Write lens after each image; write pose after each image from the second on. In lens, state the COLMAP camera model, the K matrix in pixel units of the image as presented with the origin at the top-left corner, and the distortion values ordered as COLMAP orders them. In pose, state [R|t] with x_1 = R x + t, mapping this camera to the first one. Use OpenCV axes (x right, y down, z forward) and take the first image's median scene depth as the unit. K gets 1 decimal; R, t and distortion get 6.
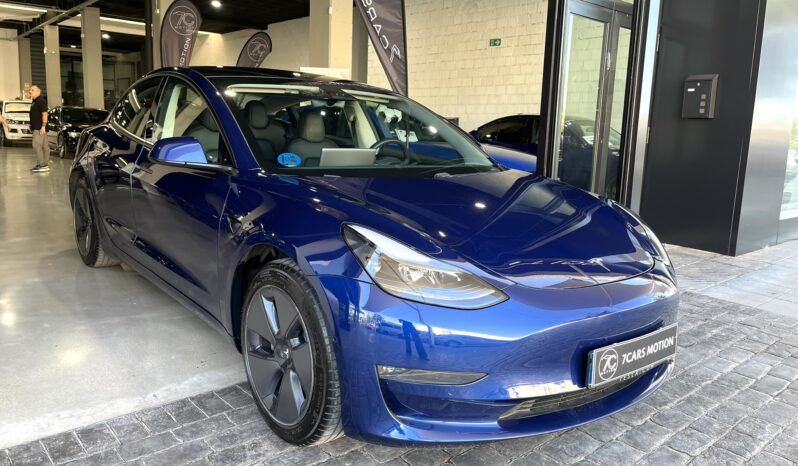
lens RADIAL K [[603.5, 0, 399.0], [0, 603.5, 233.0], [0, 0, 1]] dist [0.047344, -0.129321]
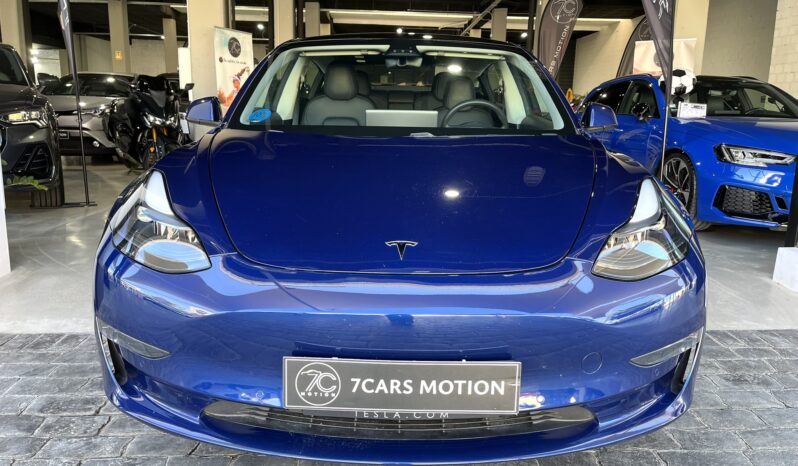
lens RADIAL K [[598.0, 0, 399.0], [0, 598.0, 233.0], [0, 0, 1]] dist [0.050823, -0.059779]
pose [[0.779979, 0.100280, -0.617719, 0.371617], [-0.093321, 0.994679, 0.043640, 0.002526], [0.618808, 0.023608, 0.785187, 0.230917]]
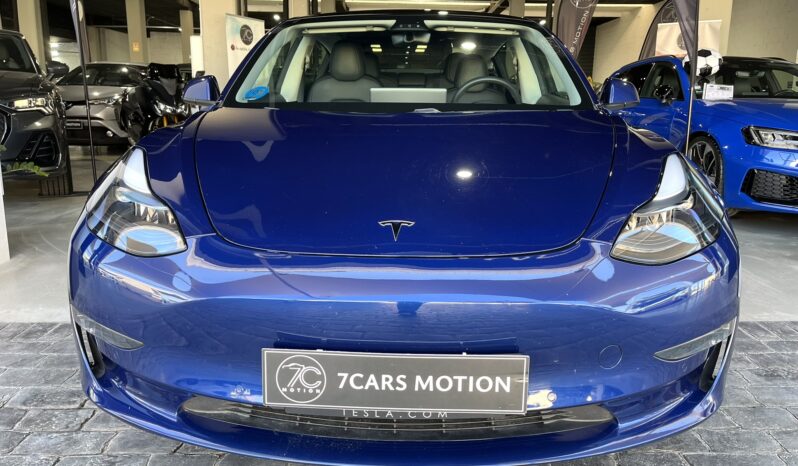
lens RADIAL K [[598.0, 0, 399.0], [0, 598.0, 233.0], [0, 0, 1]] dist [0.050823, -0.059779]
pose [[0.761843, 0.108343, -0.638636, 0.359527], [-0.090817, 0.994040, 0.060299, 0.009724], [0.641363, 0.012061, 0.767142, 0.265820]]
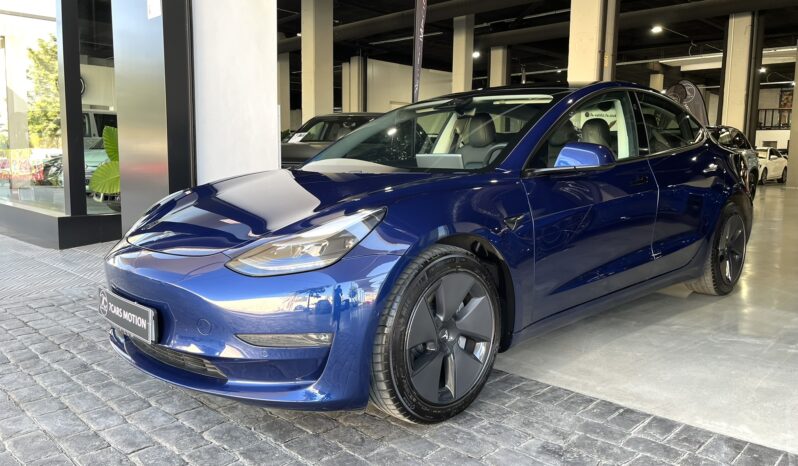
lens RADIAL K [[598.0, 0, 399.0], [0, 598.0, 233.0], [0, 0, 1]] dist [0.050823, -0.059779]
pose [[0.093602, 0.085953, -0.991893, 0.724737], [-0.171272, 0.982804, 0.069003, -0.050324], [0.980767, 0.163425, 0.106714, 0.646553]]
